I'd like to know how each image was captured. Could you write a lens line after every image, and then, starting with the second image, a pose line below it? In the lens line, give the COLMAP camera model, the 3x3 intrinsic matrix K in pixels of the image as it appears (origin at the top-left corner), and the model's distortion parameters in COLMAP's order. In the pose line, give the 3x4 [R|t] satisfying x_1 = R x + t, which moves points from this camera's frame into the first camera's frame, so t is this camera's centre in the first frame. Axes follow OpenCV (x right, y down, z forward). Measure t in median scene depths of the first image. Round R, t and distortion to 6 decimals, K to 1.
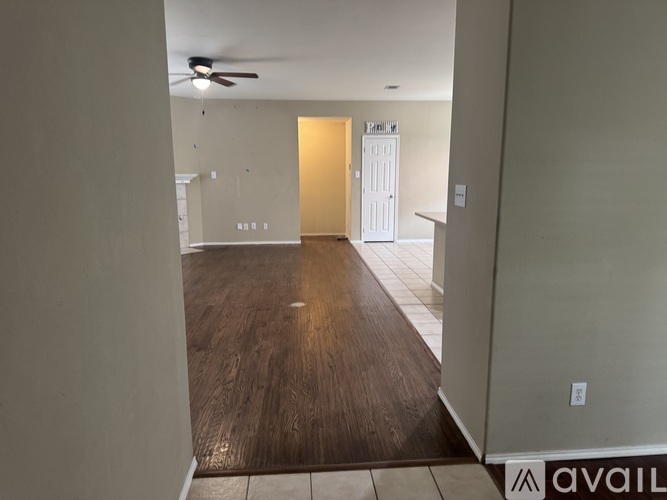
lens RADIAL K [[478.2, 0, 333.1], [0, 478.2, 258.7], [0, 0, 1]] dist [0.093414, 0.000155]
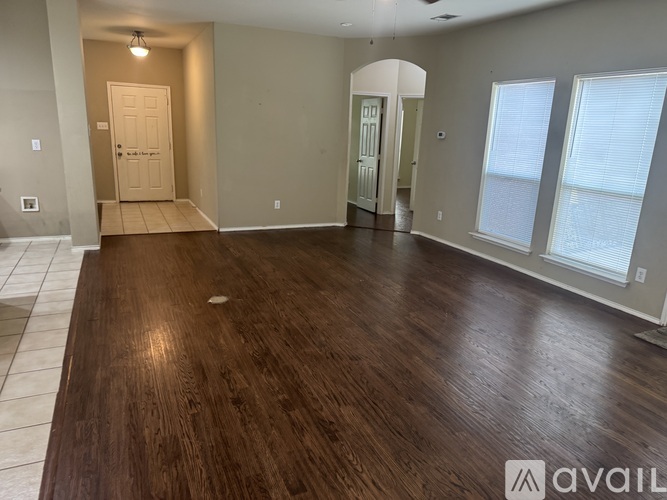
lens RADIAL K [[475.6, 0, 333.5], [0, 475.6, 250.0], [0, 0, 1]] dist [0.093118, -0.133495]
pose [[-0.940659, 0.050803, -0.335528, 0.004394], [-0.101753, 0.901013, 0.421689, -0.190028], [0.323738, 0.430807, -0.842377, 0.980496]]
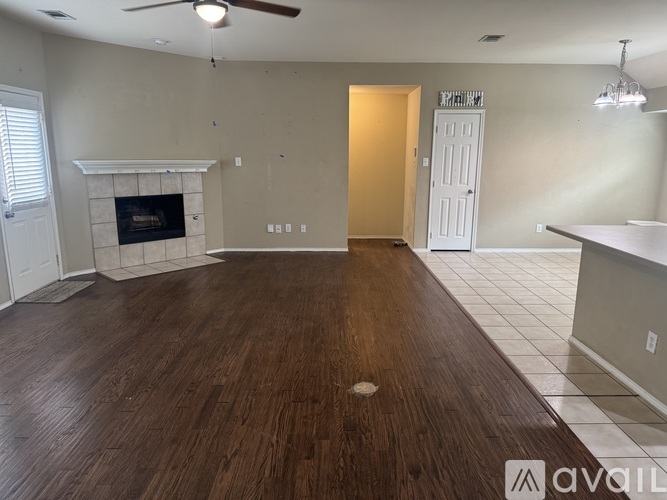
lens RADIAL K [[475.6, 0, 333.5], [0, 475.6, 250.0], [0, 0, 1]] dist [0.093118, -0.133495]
pose [[0.997885, 0.021267, -0.061435, -0.045948], [-0.020331, 0.999668, 0.015835, -0.047090], [0.061751, -0.014552, 0.997986, 0.242523]]
